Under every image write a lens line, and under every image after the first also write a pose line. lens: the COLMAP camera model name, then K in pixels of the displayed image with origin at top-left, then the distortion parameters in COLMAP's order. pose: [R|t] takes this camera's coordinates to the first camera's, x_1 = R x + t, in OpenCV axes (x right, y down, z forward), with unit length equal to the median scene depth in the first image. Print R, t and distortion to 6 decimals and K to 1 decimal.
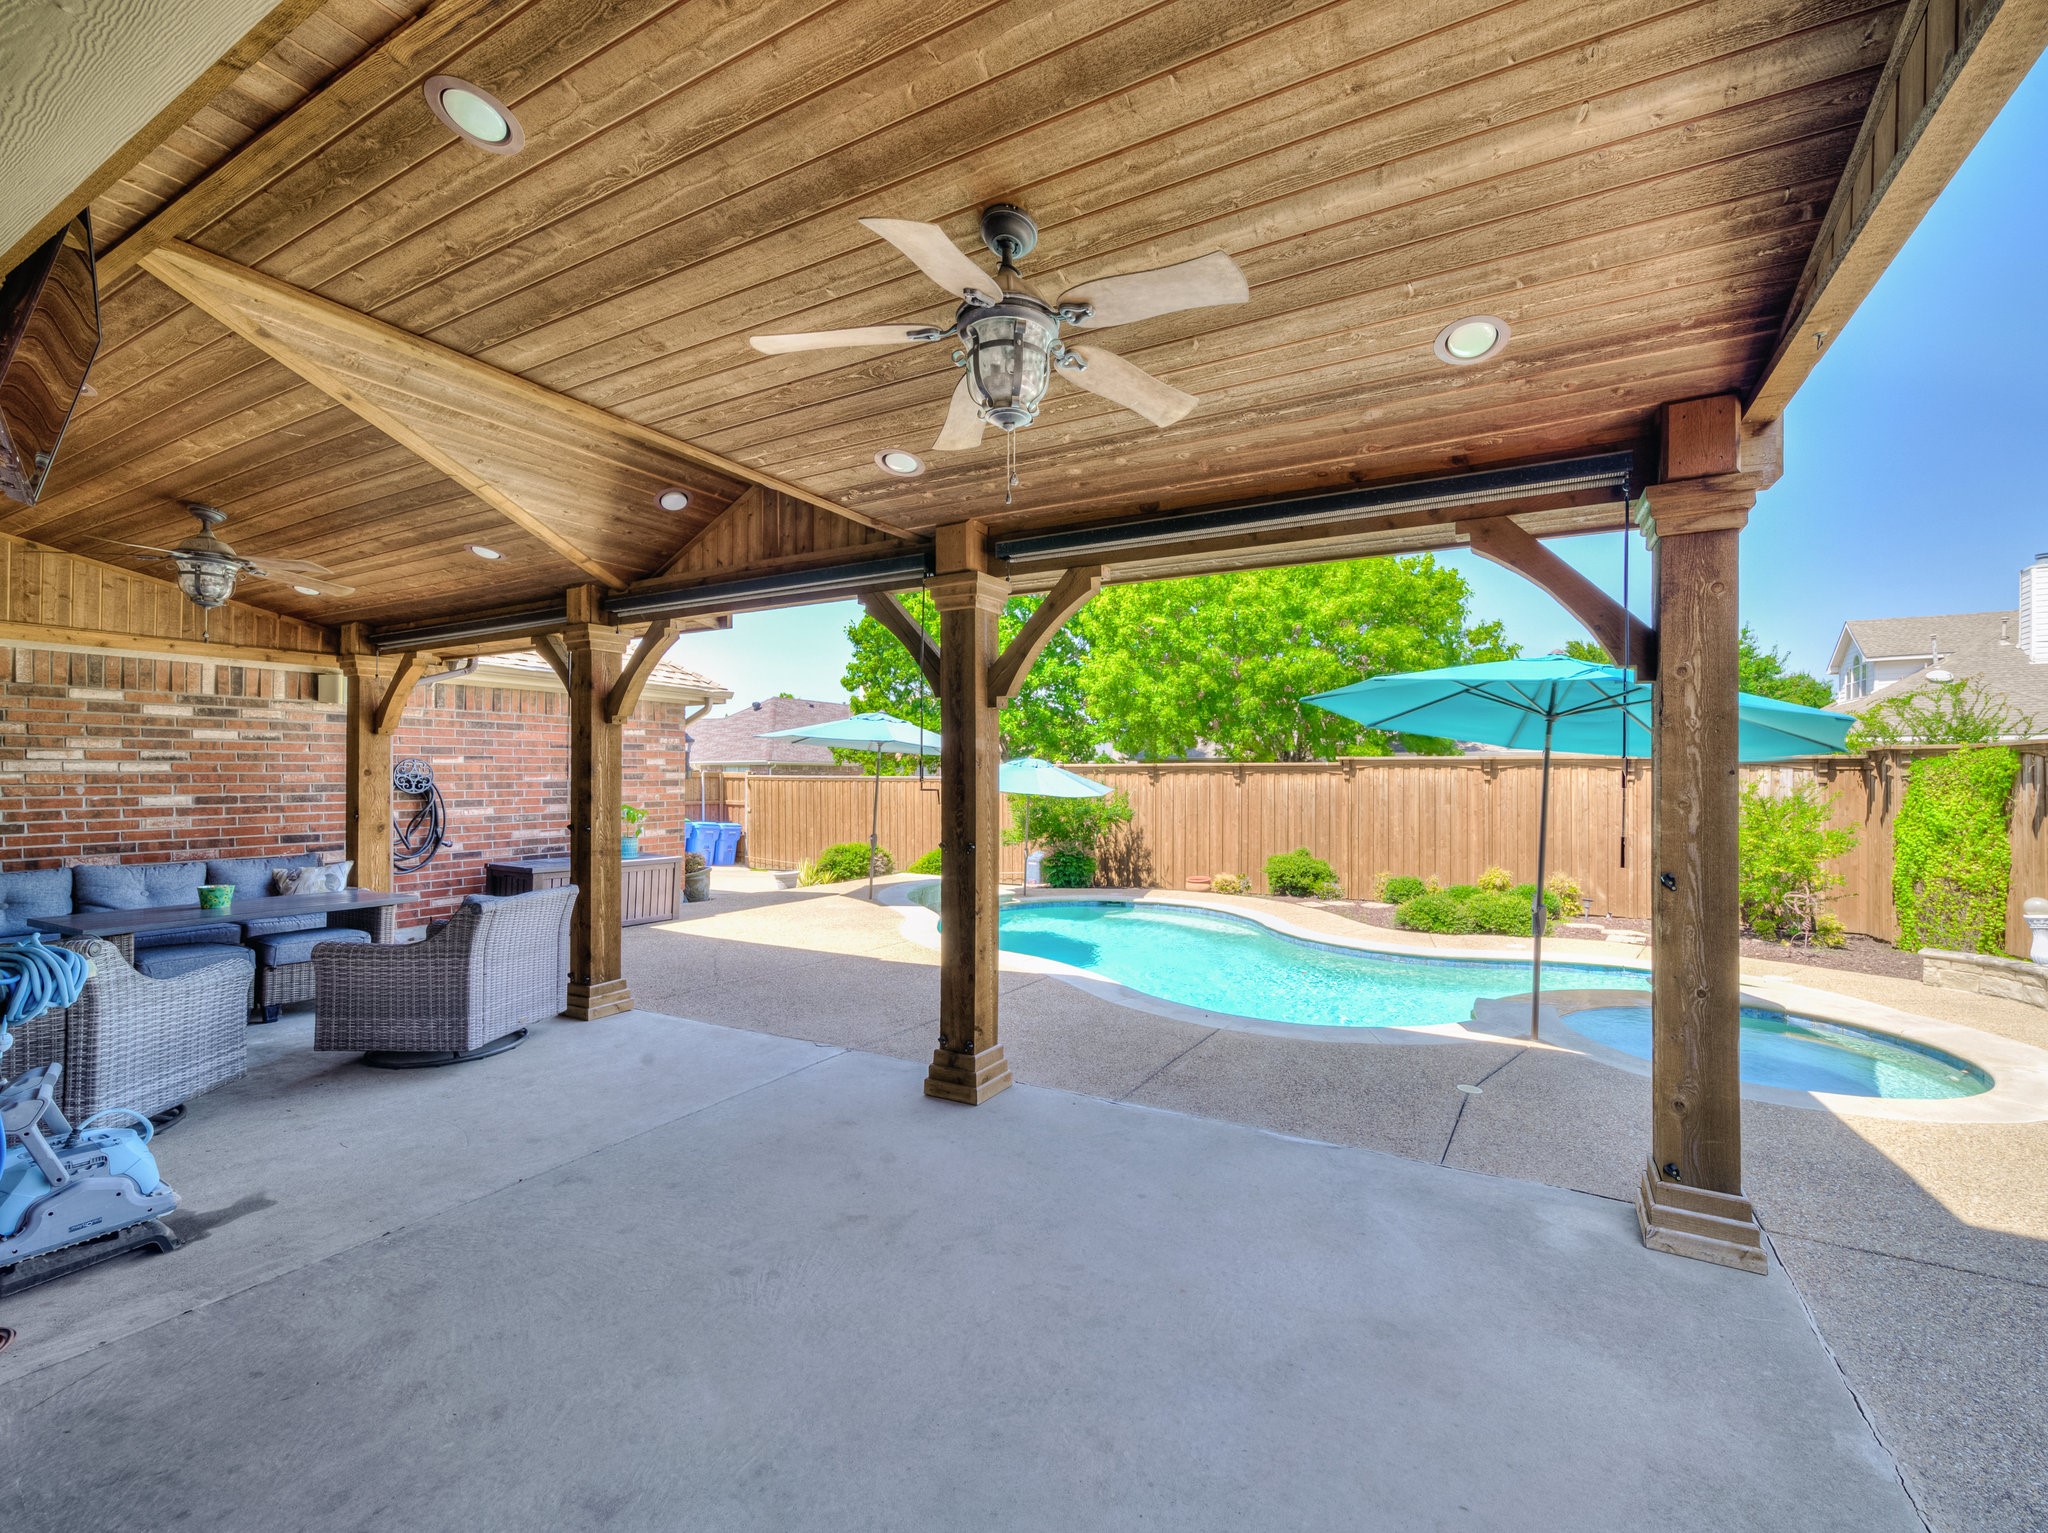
lens RADIAL K [[870.6, 0, 1074.4], [0, 870.6, 772.4], [0, 0, 1]] dist [0.002464, -0.000208]
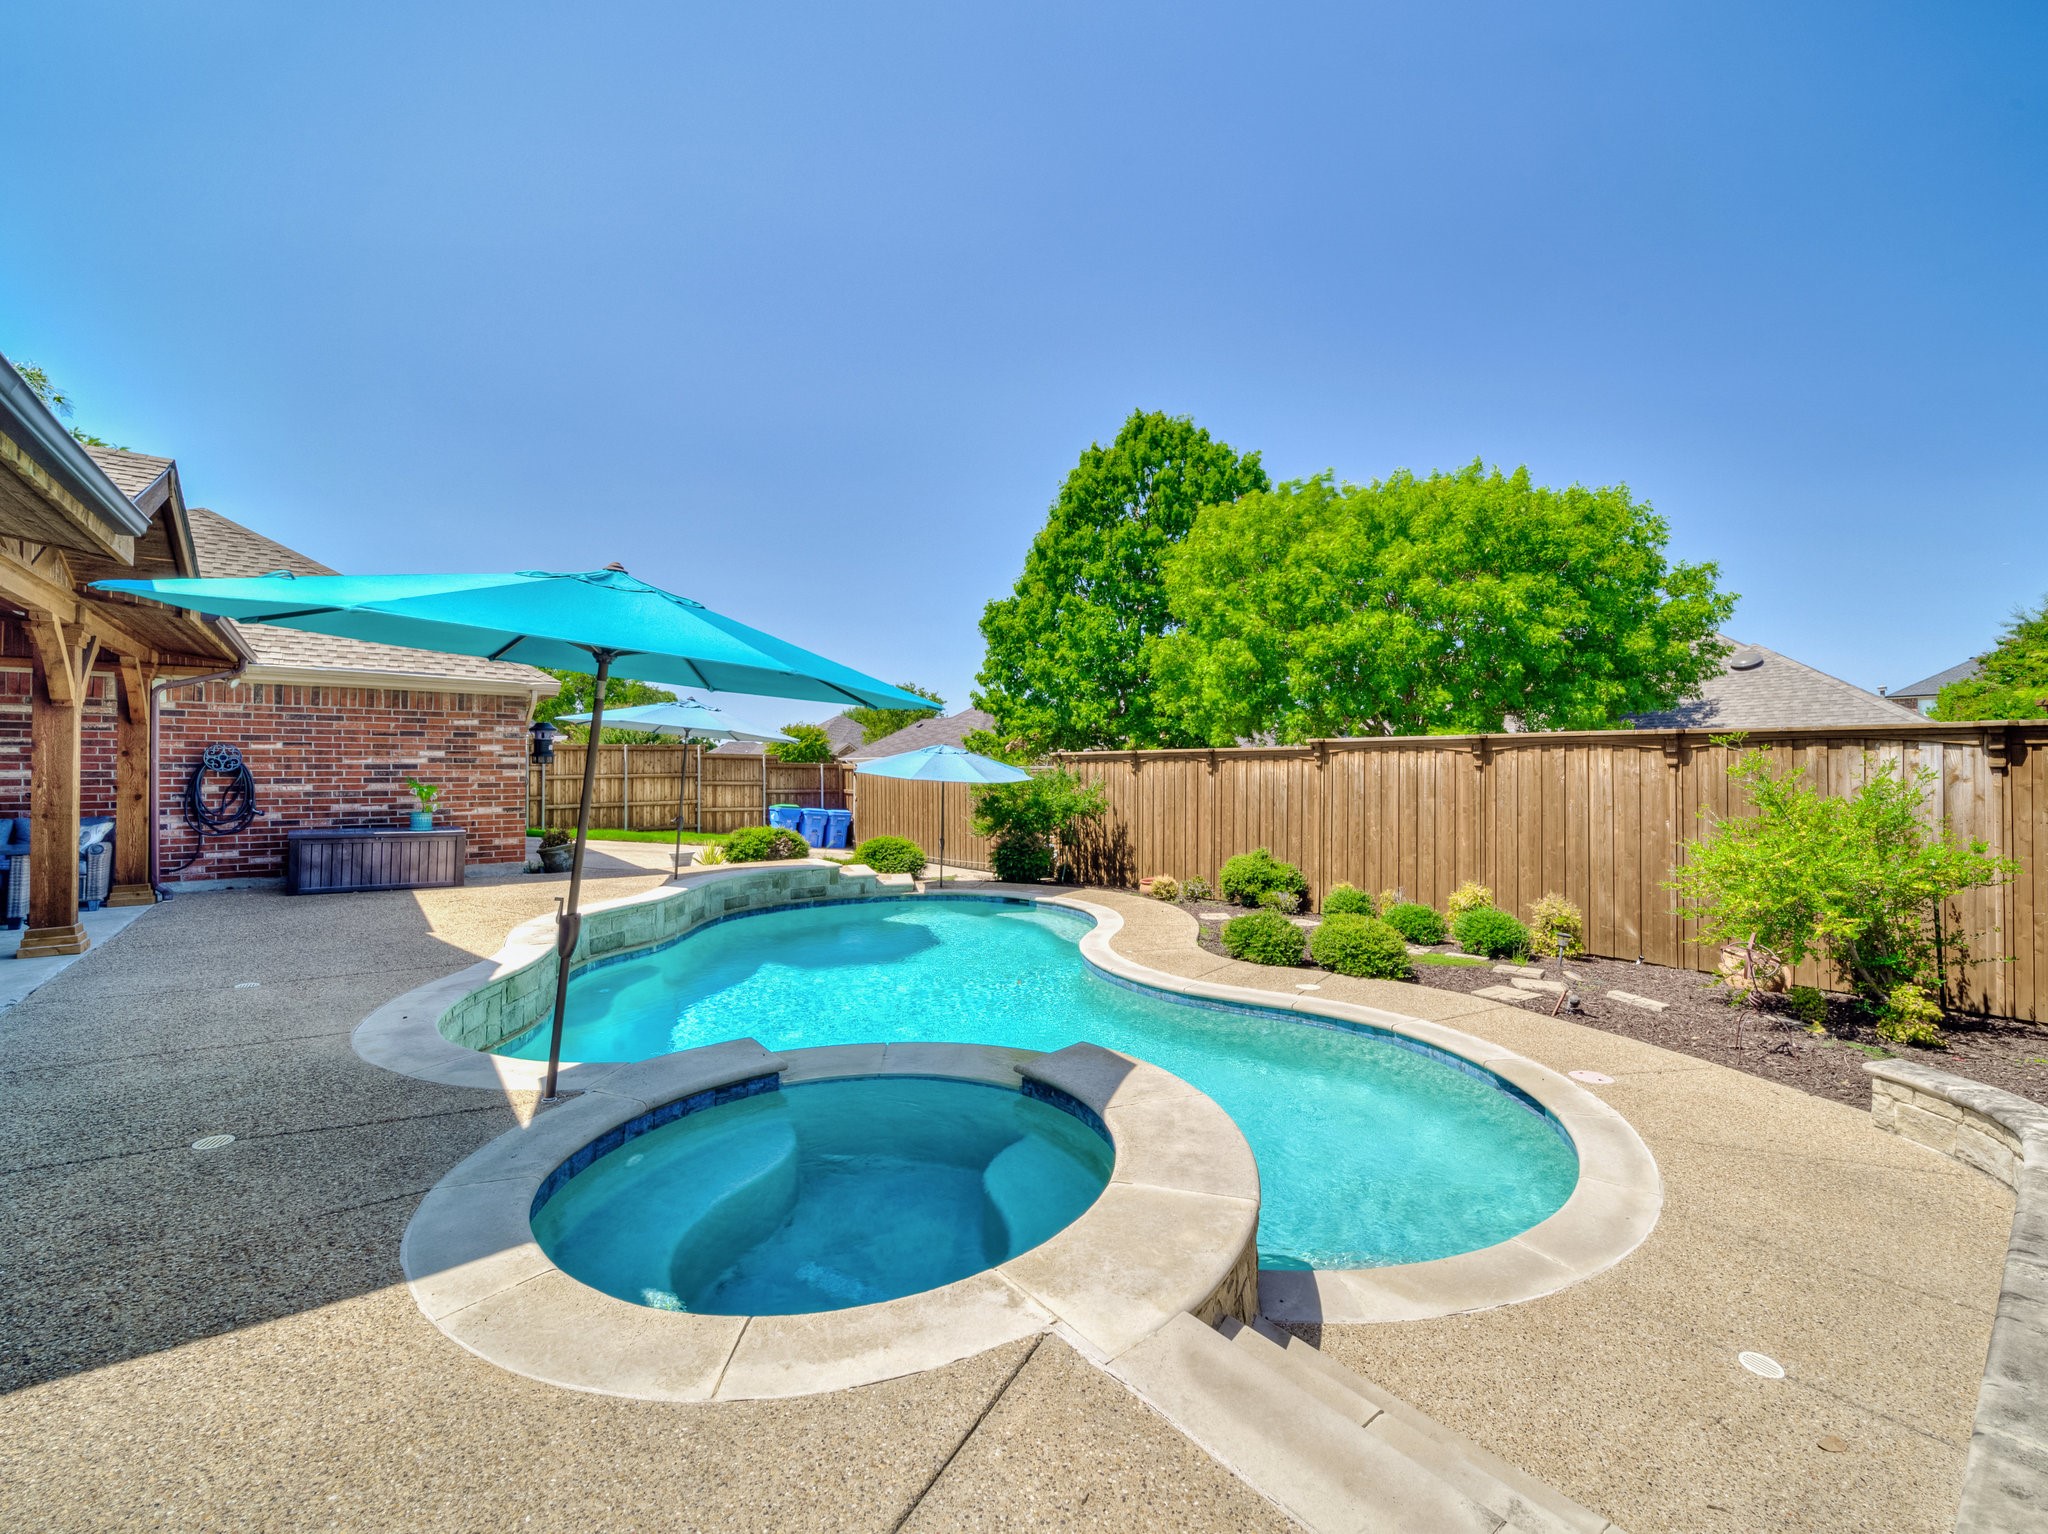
lens RADIAL K [[852.6, 0, 1053.4], [0, 852.6, 766.5], [0, 0, 1]] dist [-0.002739, -0.000211]
pose [[0.917686, -0.002205, -0.397301, 0.709181], [0.000524, 0.999990, -0.004339, 0.019509], [0.397307, 0.003774, 0.917678, 0.303669]]
